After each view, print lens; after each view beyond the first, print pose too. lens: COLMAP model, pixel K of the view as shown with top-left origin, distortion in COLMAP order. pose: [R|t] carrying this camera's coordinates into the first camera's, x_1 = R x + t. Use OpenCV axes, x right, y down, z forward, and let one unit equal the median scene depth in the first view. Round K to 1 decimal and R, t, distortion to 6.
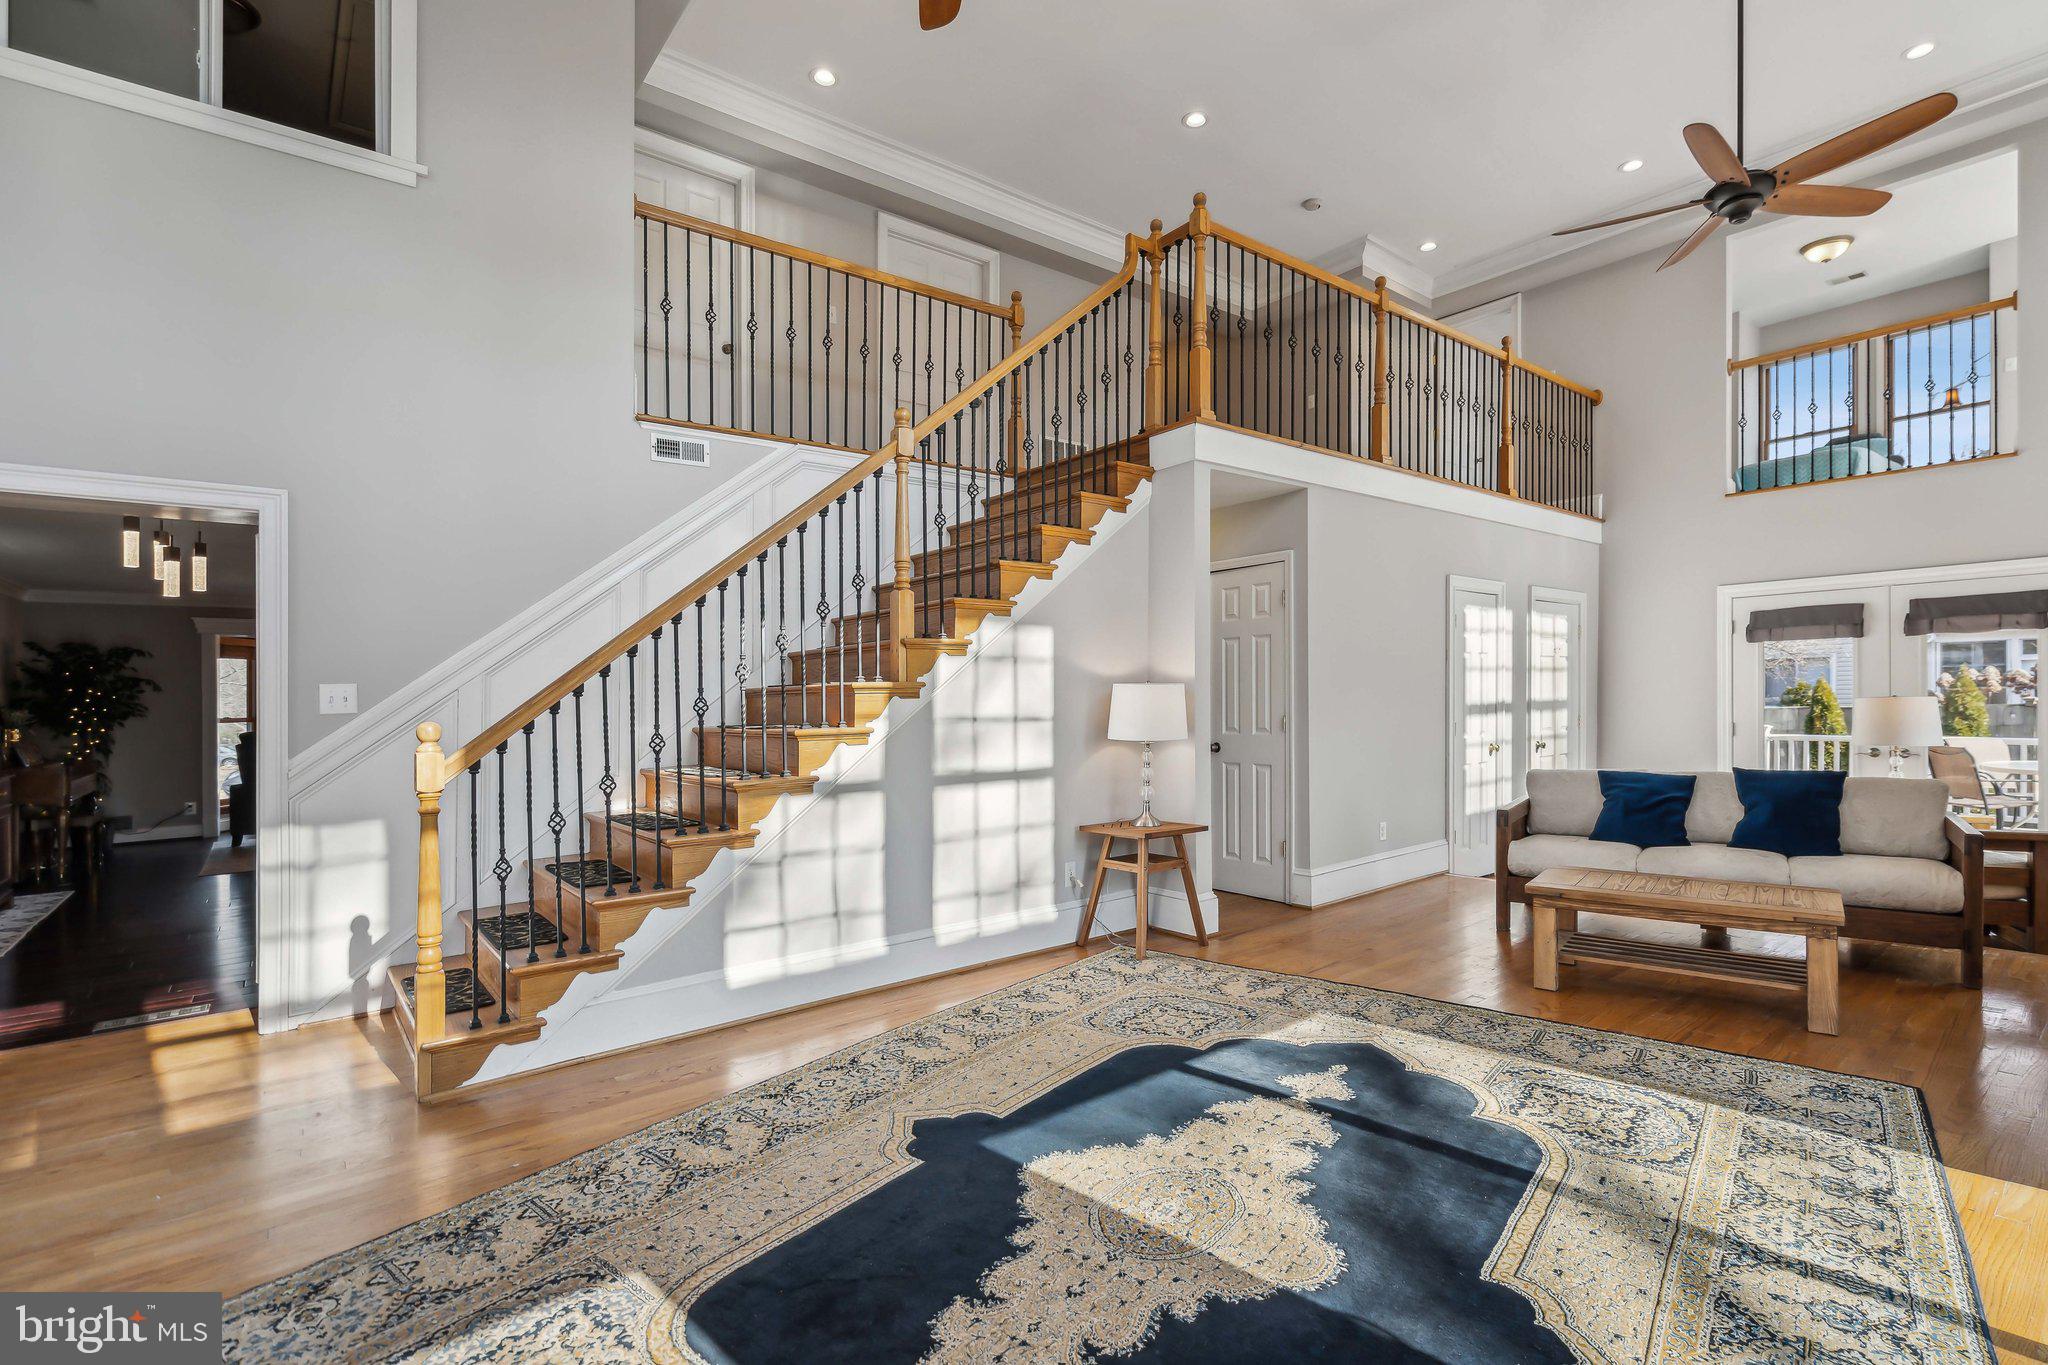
lens RADIAL K [[941.8, 0, 1054.9], [0, 941.8, 709.4], [0, 0, 1]] dist [-0.013595, 0.003549]
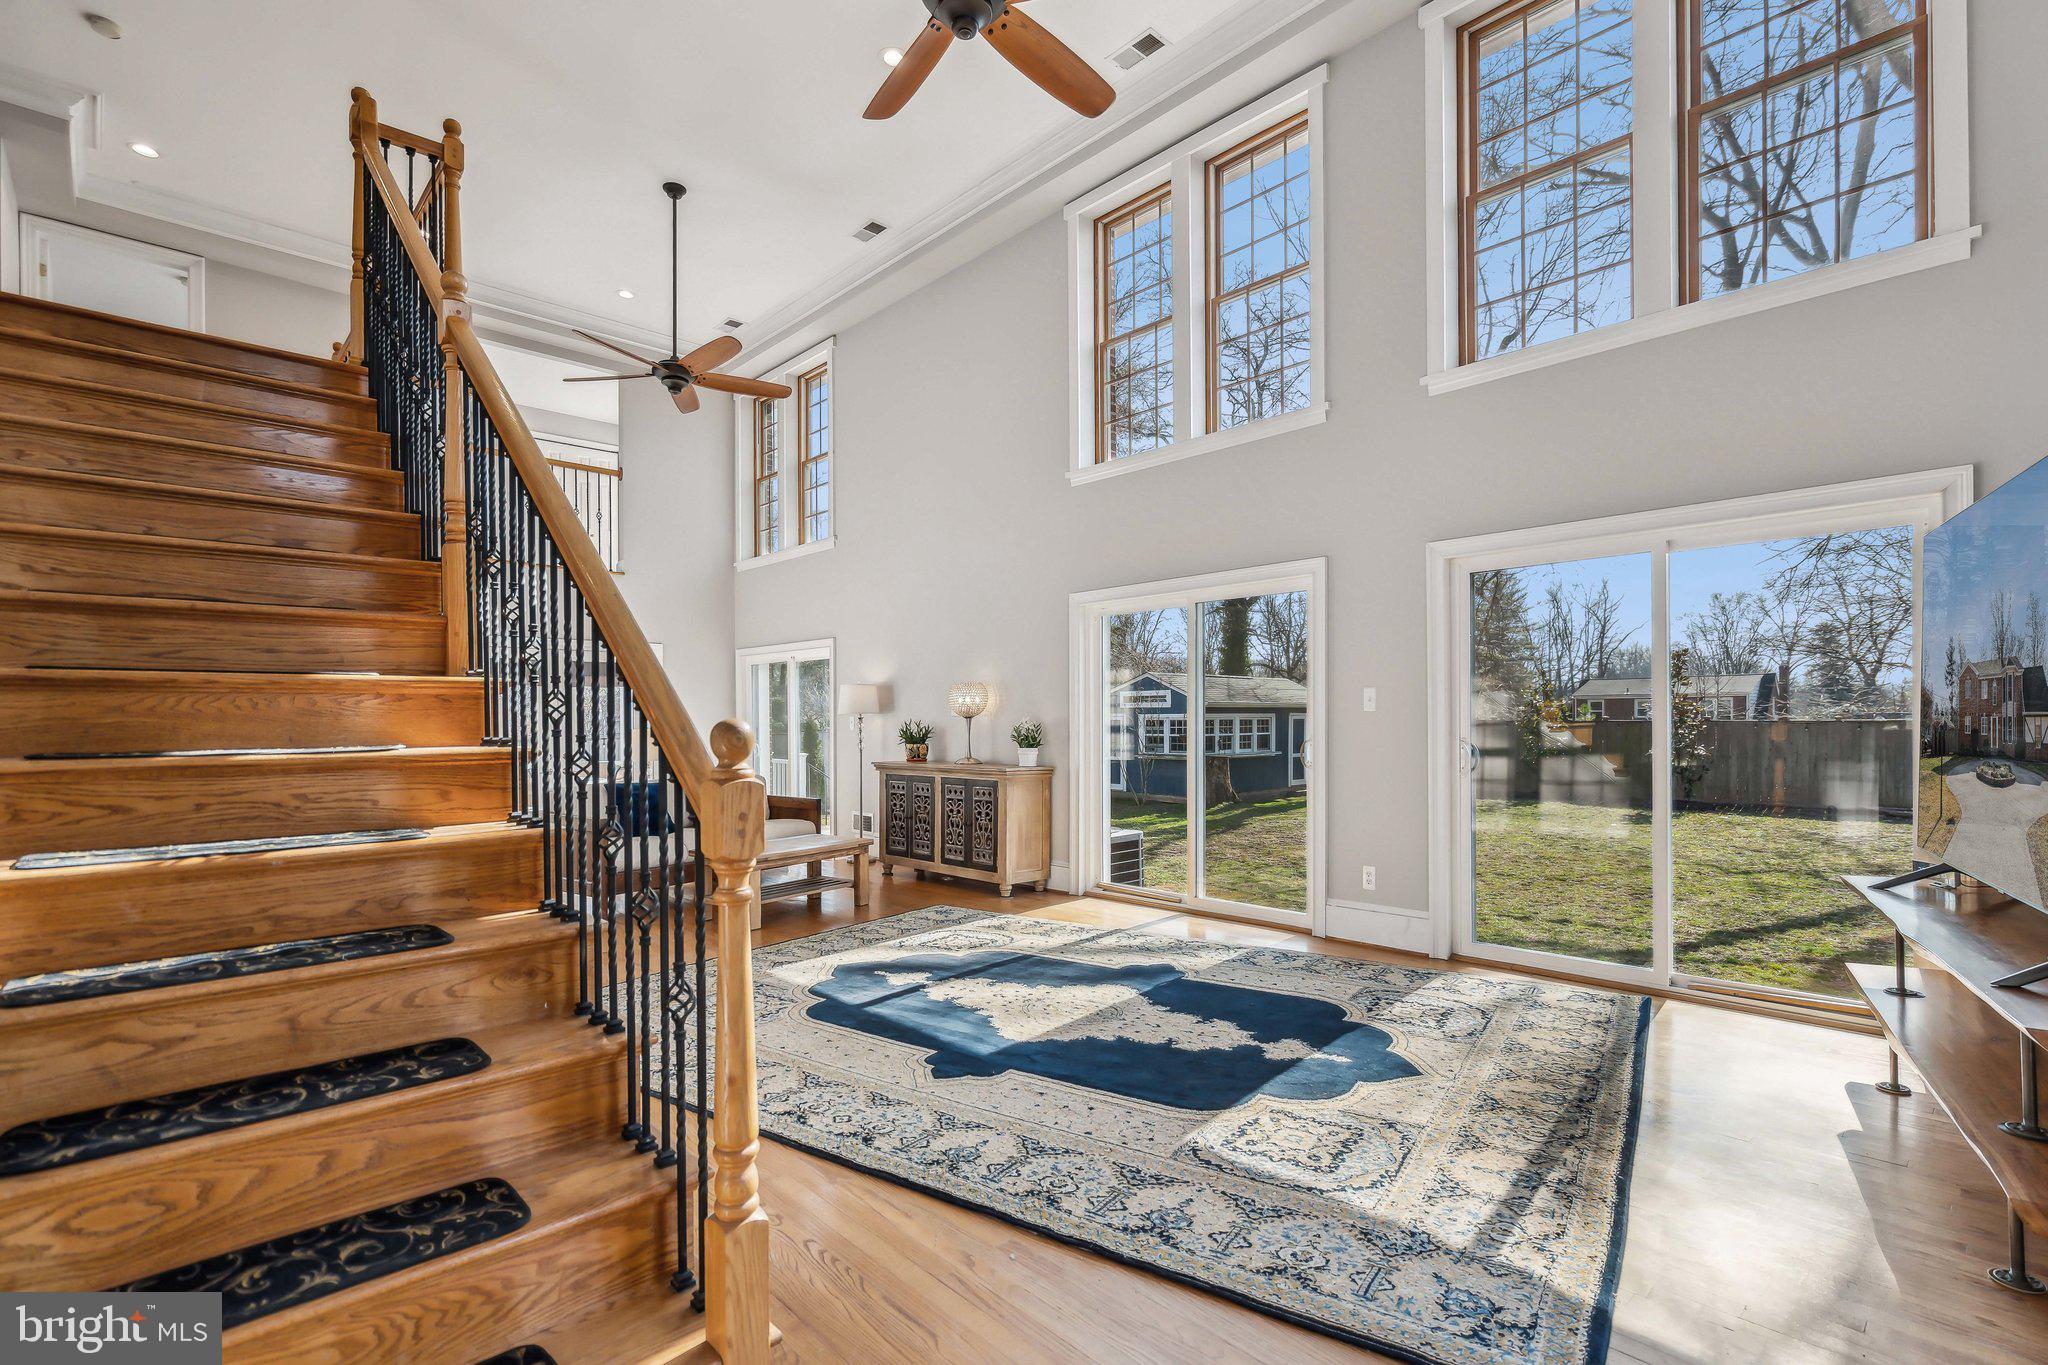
lens RADIAL K [[941.8, 0, 1042.8], [0, 941.8, 753.3], [0, 0, 1]] dist [-0.013595, 0.003549]
pose [[-0.064803, -0.012745, 0.997817, -0.875375], [0.020624, 0.999688, 0.014108, 0.024576], [-0.997685, 0.021493, -0.064520, 0.641449]]
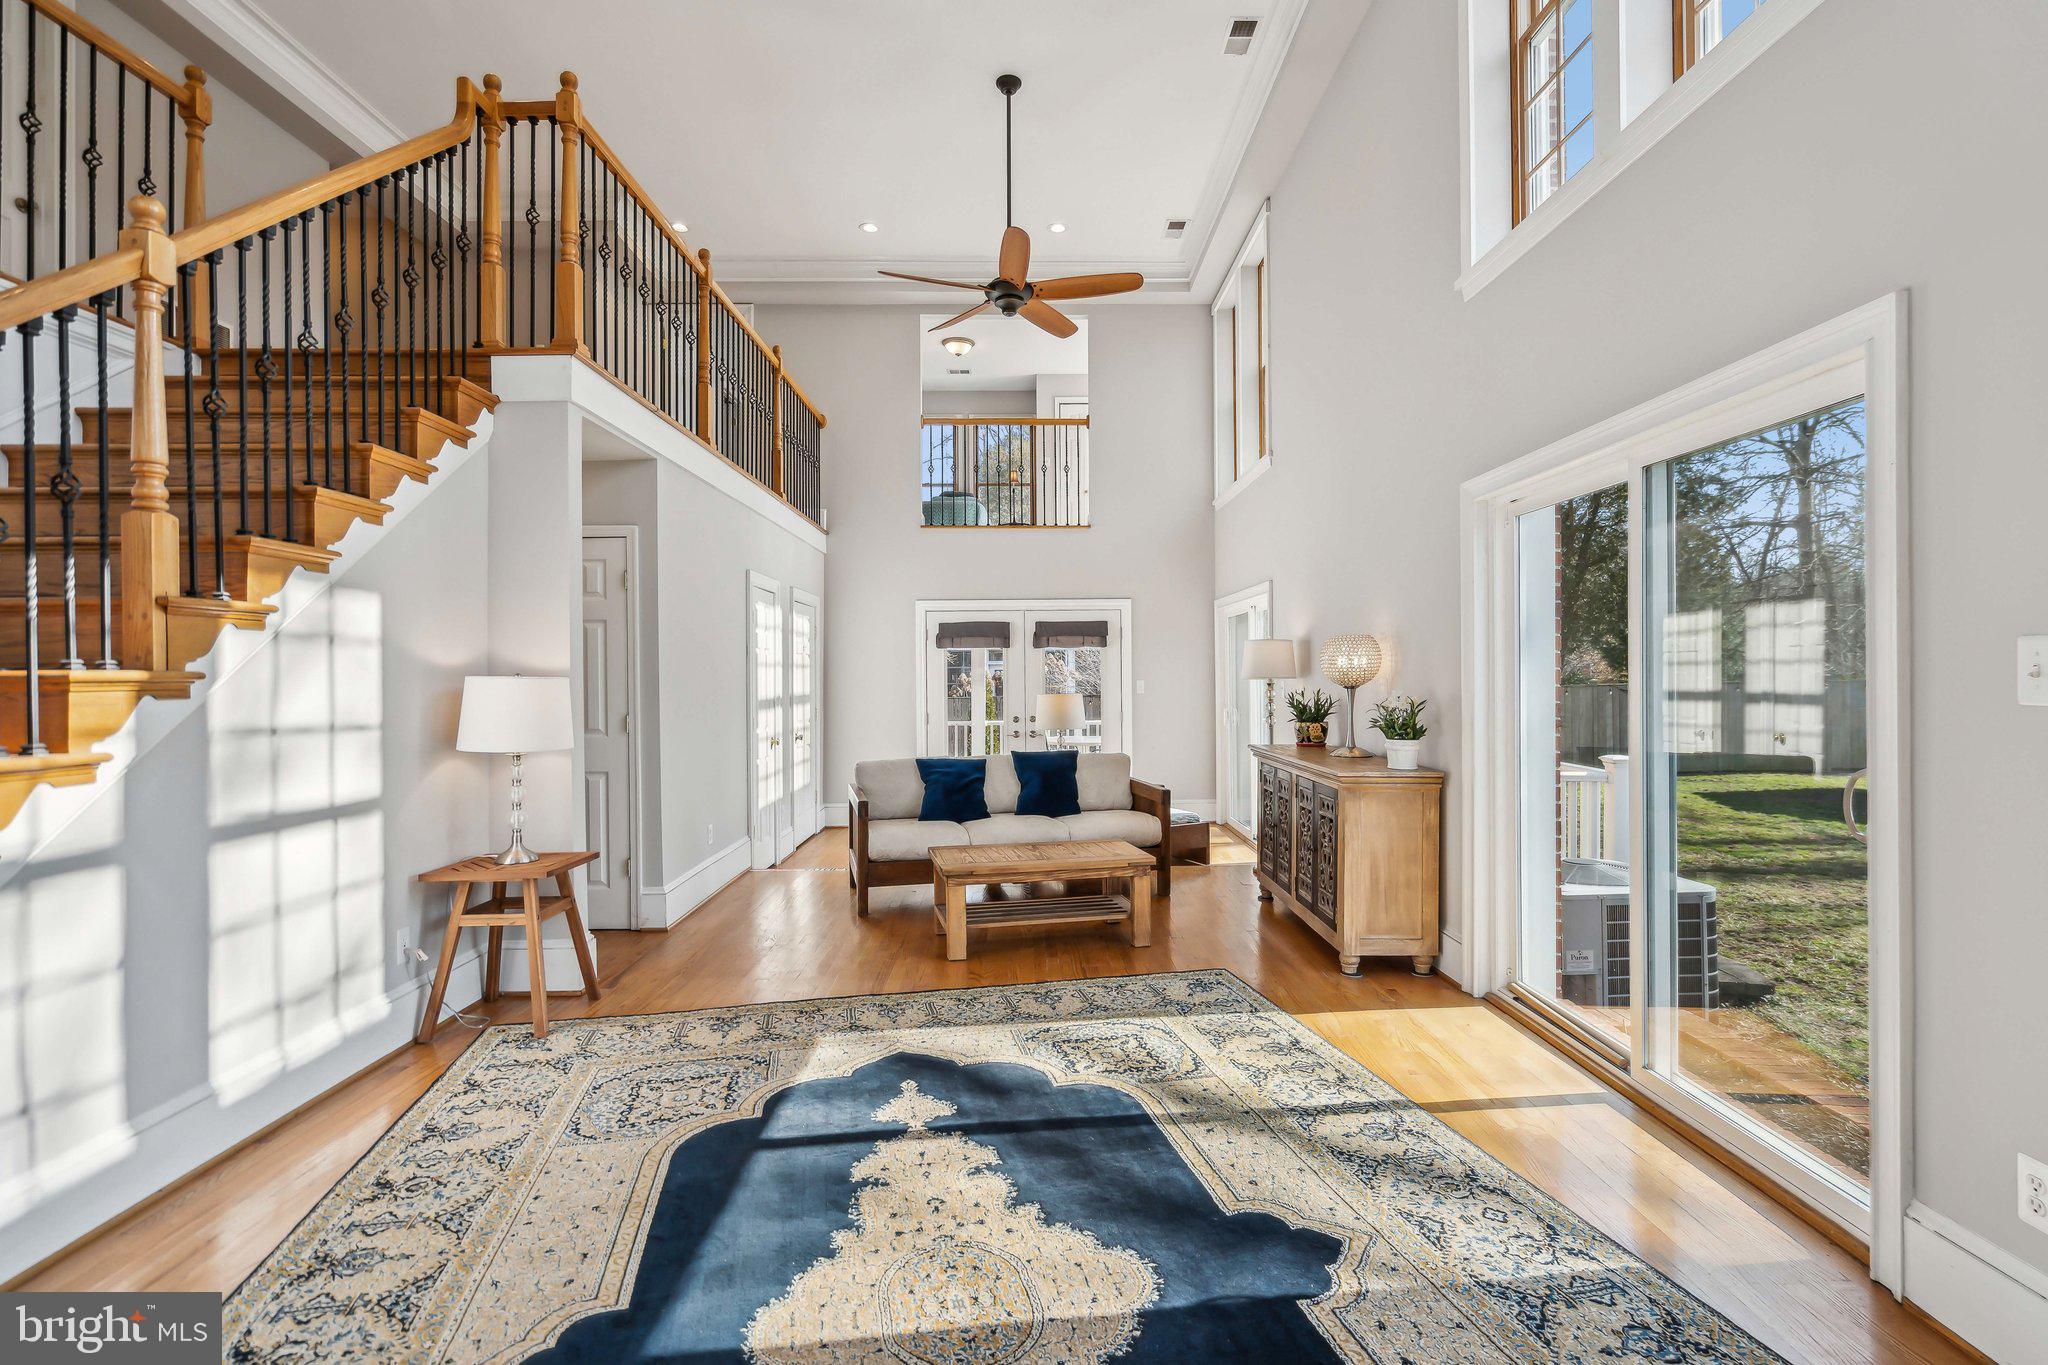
lens RADIAL K [[941.8, 0, 1027.6], [0, 941.8, 698.7], [0, 0, 1]] dist [-0.013595, 0.003549]
pose [[0.624348, -0.003678, 0.781137, -0.284263], [0.003635, 0.999992, 0.001803, -0.011621], [-0.781138, 0.001714, 0.624357, 0.231030]]
